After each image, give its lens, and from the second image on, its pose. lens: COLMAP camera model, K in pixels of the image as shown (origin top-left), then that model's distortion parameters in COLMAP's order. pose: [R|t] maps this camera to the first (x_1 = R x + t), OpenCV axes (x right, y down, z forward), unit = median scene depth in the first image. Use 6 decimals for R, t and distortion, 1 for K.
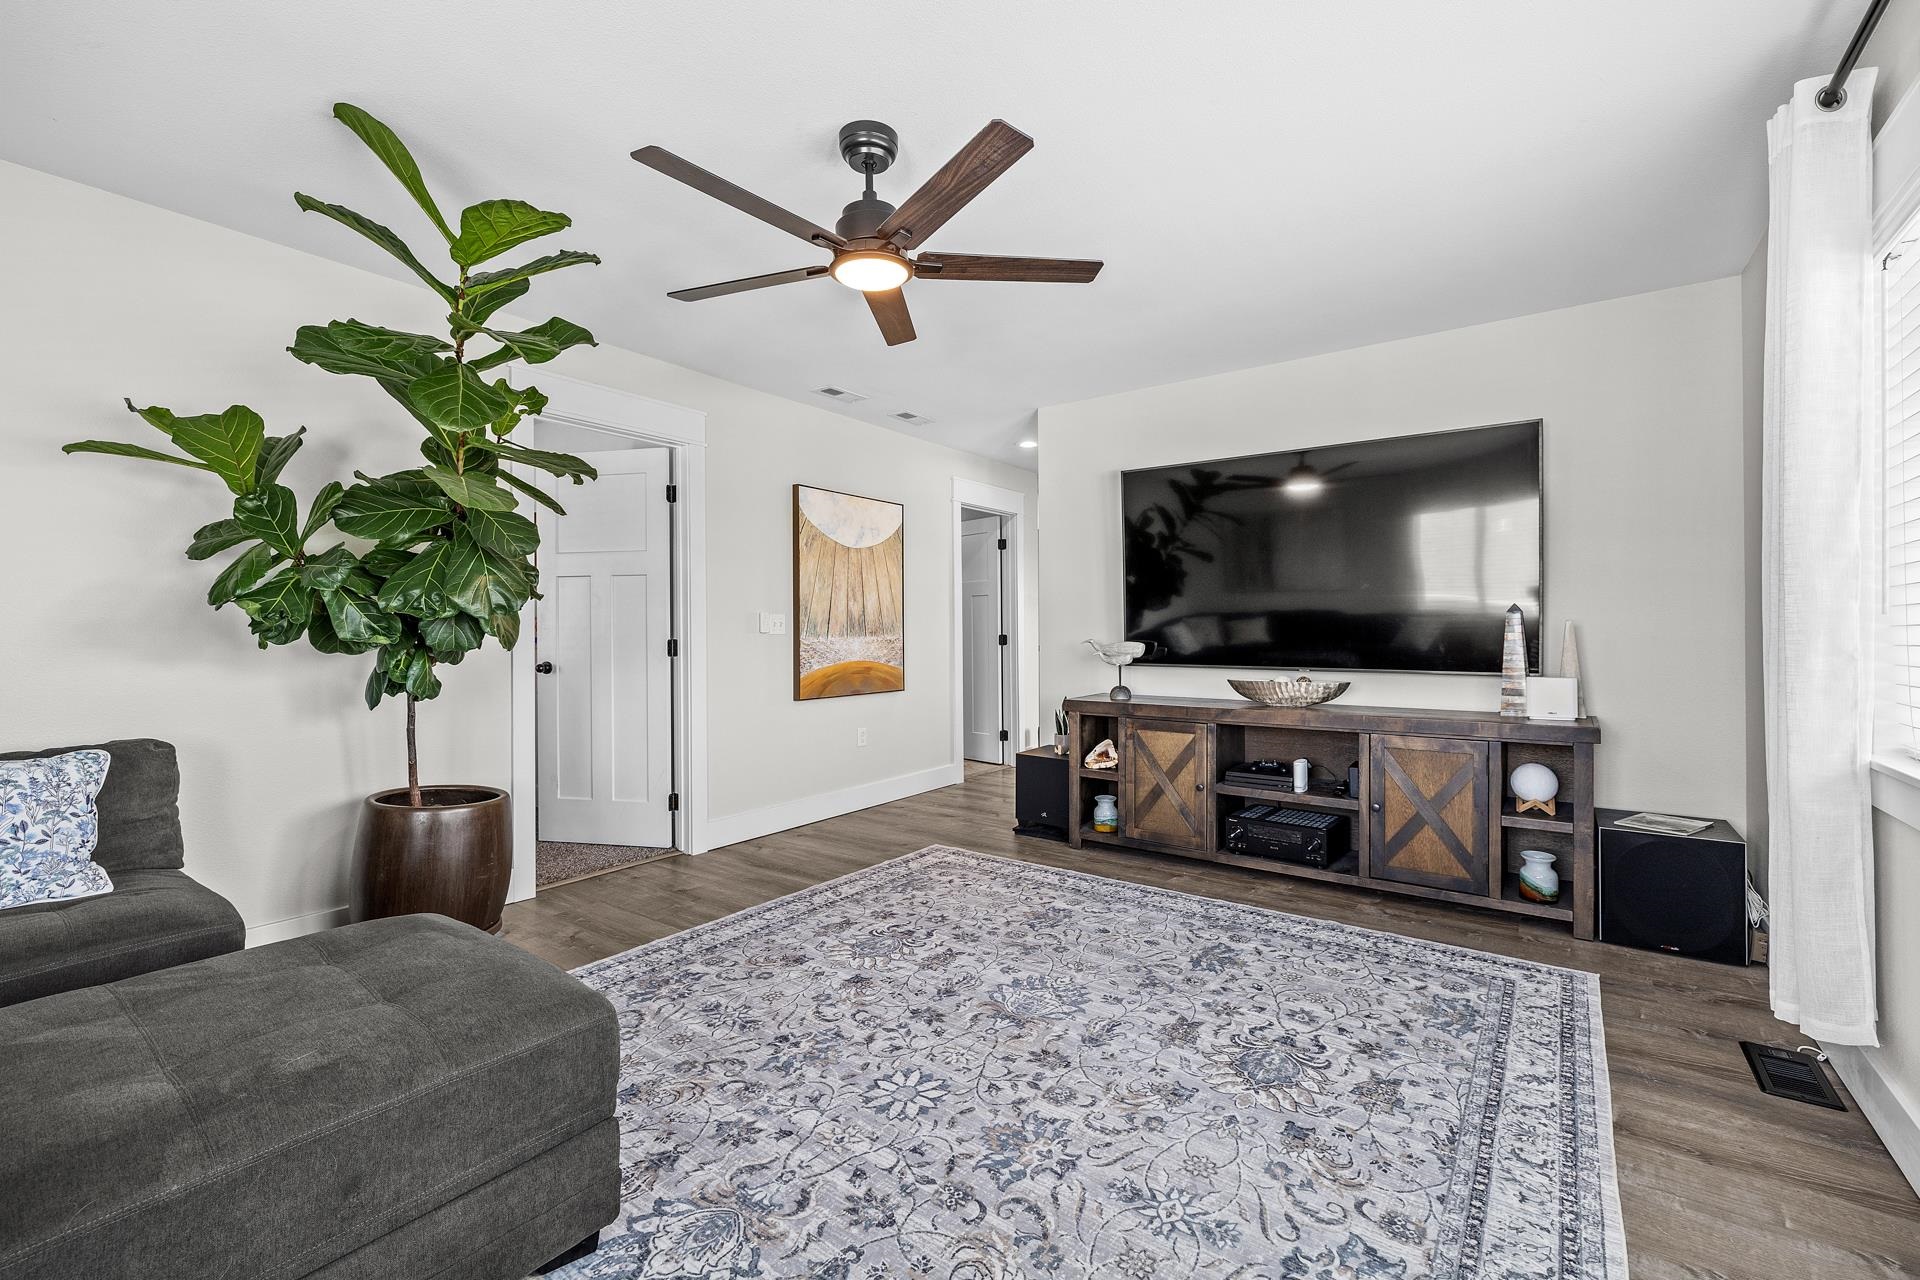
lens RADIAL K [[819.5, 0, 966.1], [0, 819.5, 634.0], [0, 0, 1]] dist [0.005856, 0.000668]
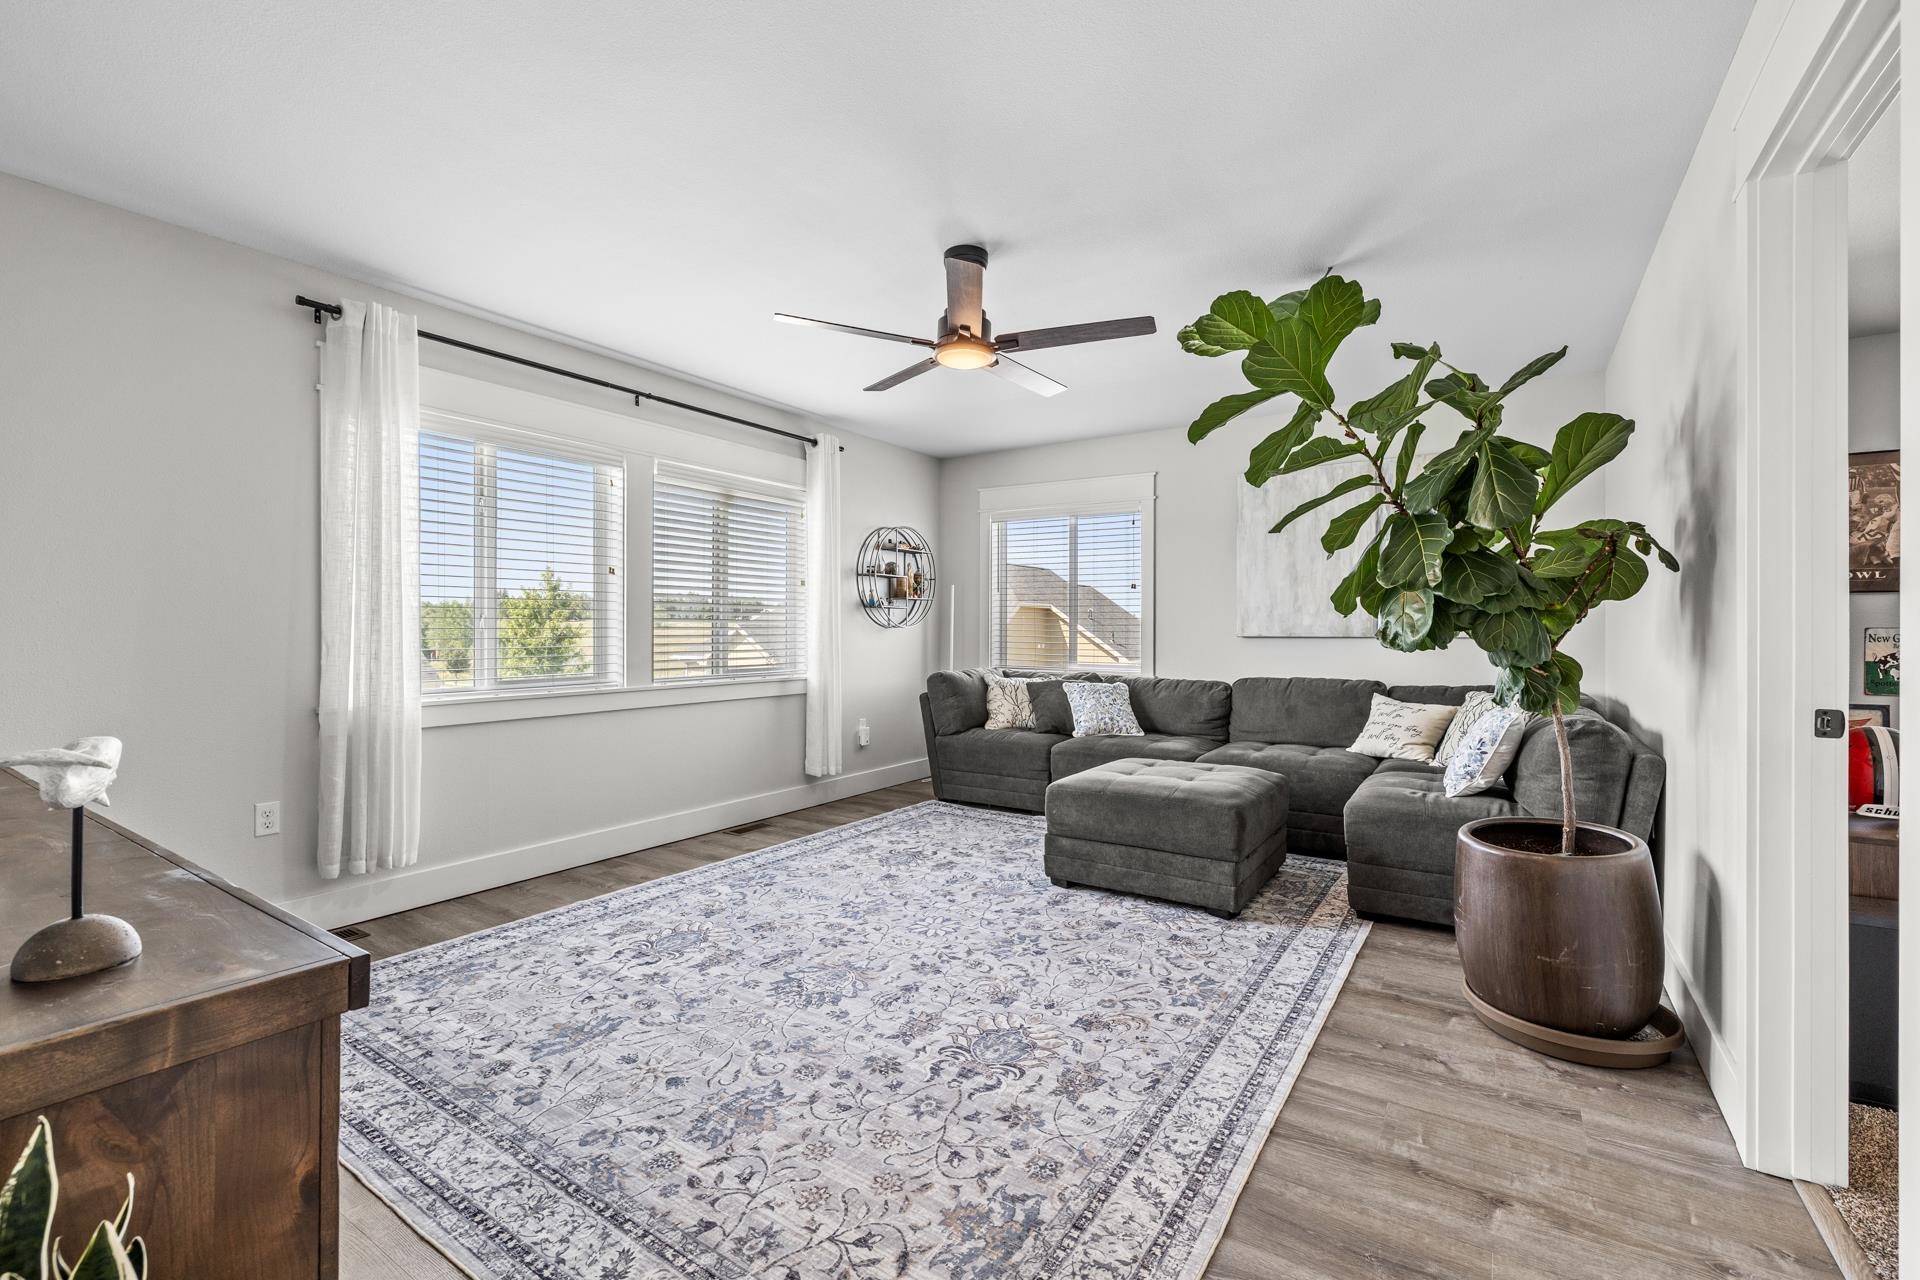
lens RADIAL K [[819.5, 0, 962.1], [0, 819.5, 629.2], [0, 0, 1]] dist [0.005856, 0.000668]
pose [[-0.998839, 0.003070, -0.048073, -0.039331], [0.002907, 0.999990, 0.003460, -0.008454], [0.048083, 0.003316, -0.998838, 1.913993]]
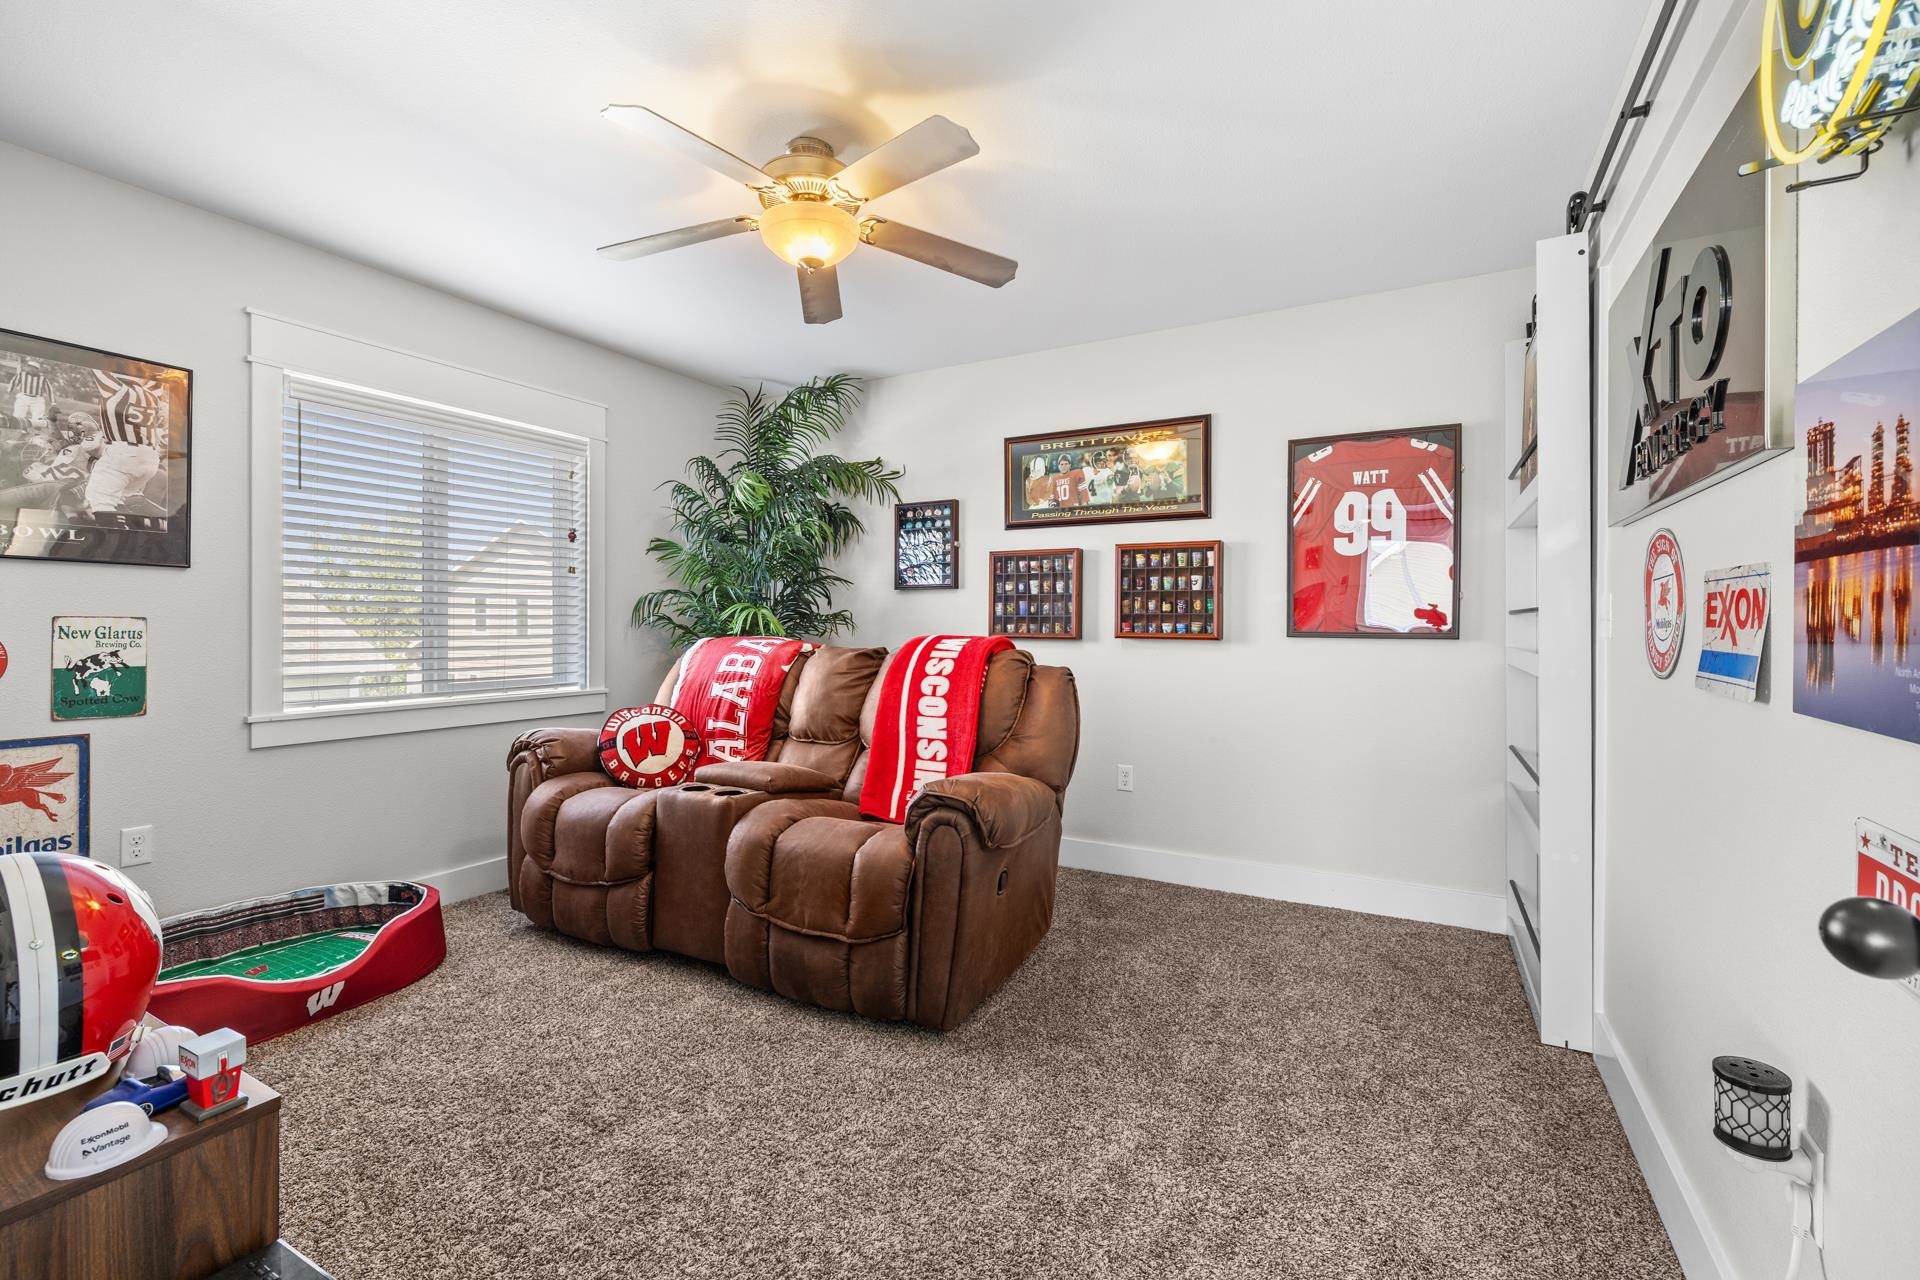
lens RADIAL K [[819.5, 0, 963.7], [0, 819.5, 623.3], [0, 0, 1]] dist [0.005856, 0.000668]
pose [[0.136139, -0.001772, -0.990688, -0.605227], [-0.004309, 0.999988, -0.002381, 0.003556], [0.990680, 0.004593, 0.136130, 1.452423]]
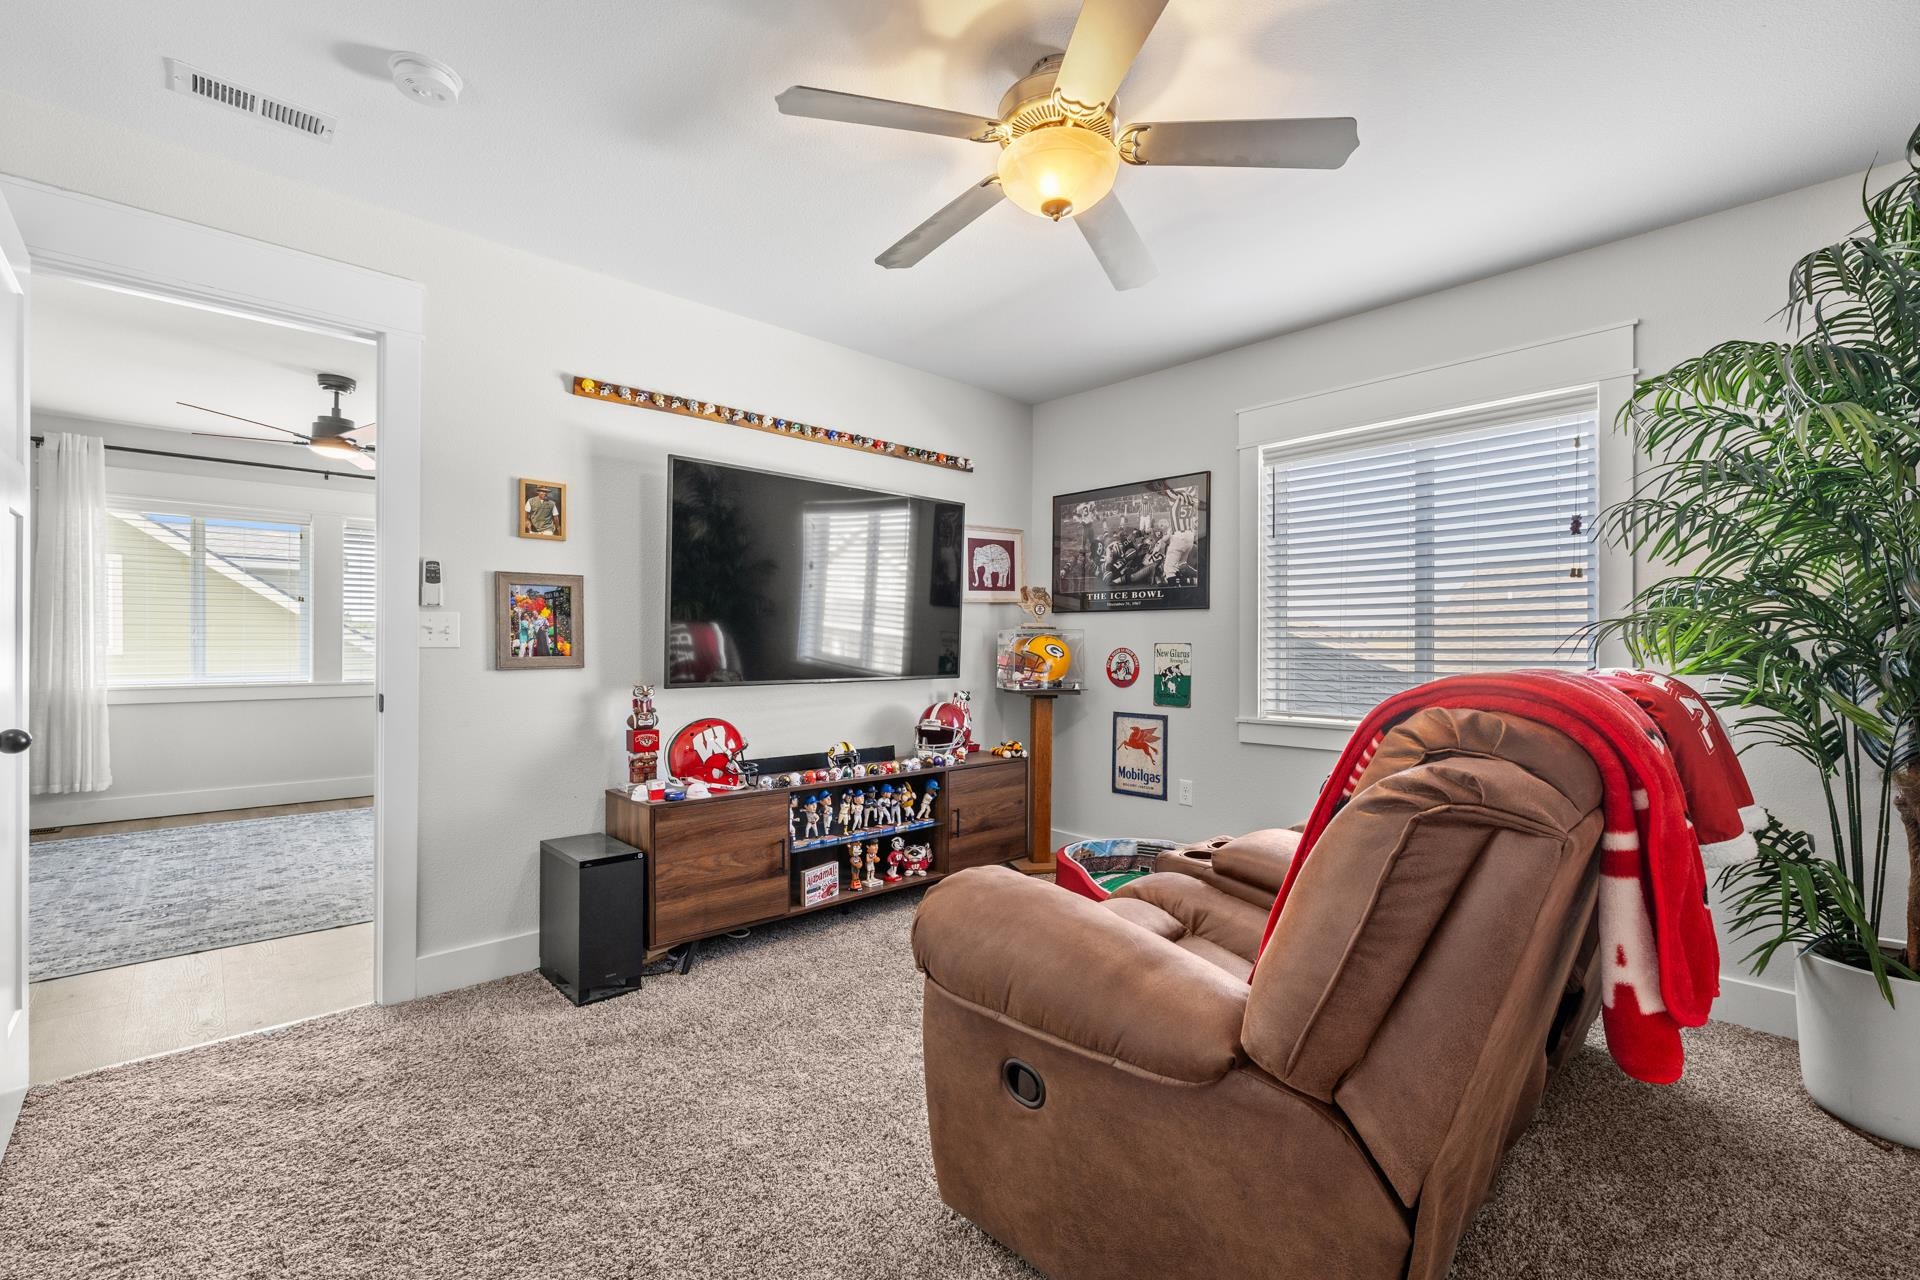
lens RADIAL K [[819.5, 0, 960.9], [0, 819.5, 643.3], [0, 0, 1]] dist [0.005856, 0.000668]
pose [[-0.979826, -0.000919, 0.199851, -1.550305], [-0.002104, 0.999981, -0.005720, 0.007387], [-0.199842, -0.006025, -0.979810, 2.117489]]
